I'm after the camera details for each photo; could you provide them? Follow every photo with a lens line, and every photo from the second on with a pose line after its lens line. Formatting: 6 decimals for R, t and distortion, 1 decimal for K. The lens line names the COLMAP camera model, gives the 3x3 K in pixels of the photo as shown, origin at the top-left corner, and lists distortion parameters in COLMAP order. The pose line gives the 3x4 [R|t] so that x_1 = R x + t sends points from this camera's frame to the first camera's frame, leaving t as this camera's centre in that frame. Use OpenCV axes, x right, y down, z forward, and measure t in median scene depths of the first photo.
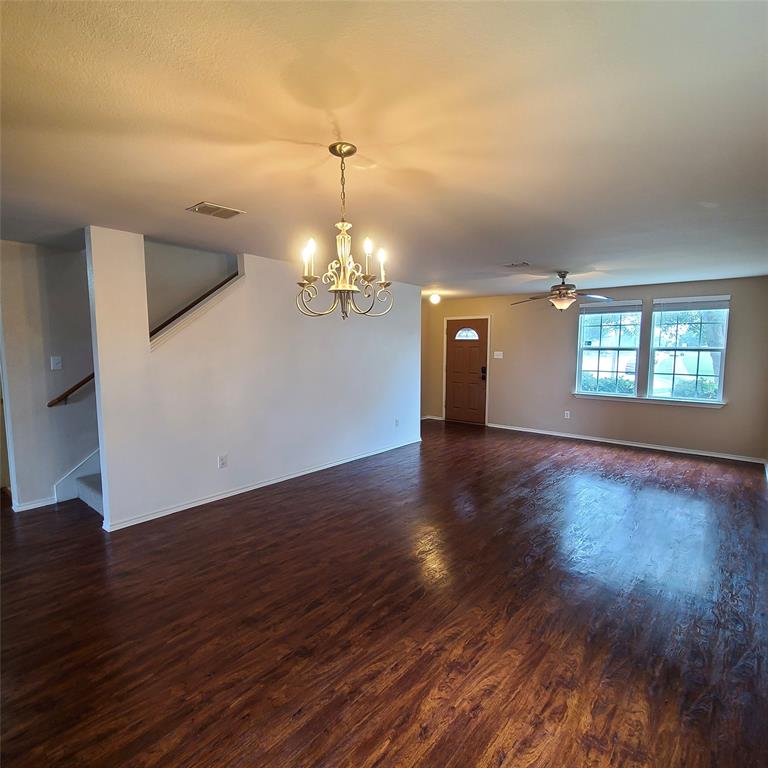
lens RADIAL K [[430.1, 0, 393.6], [0, 430.1, 387.0], [0, 0, 1]] dist [-0.004628, -0.001238]
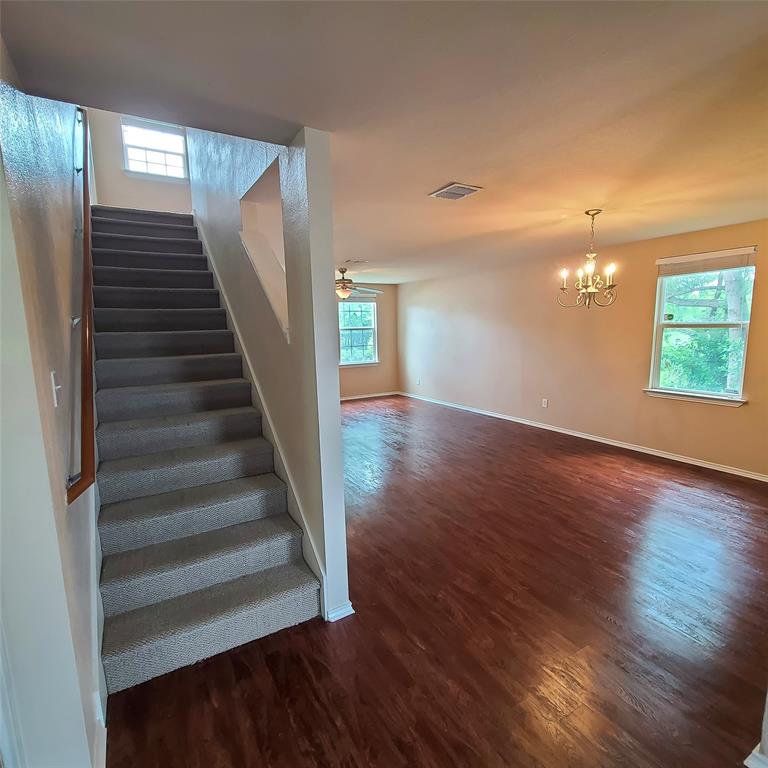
lens RADIAL K [[430.1, 0, 393.6], [0, 430.1, 387.0], [0, 0, 1]] dist [-0.004628, -0.001238]
pose [[0.319708, -0.143880, 0.936528, -1.955701], [0.111701, 0.987234, 0.113539, -0.122174], [-0.940909, 0.068312, 0.331698, 1.129347]]
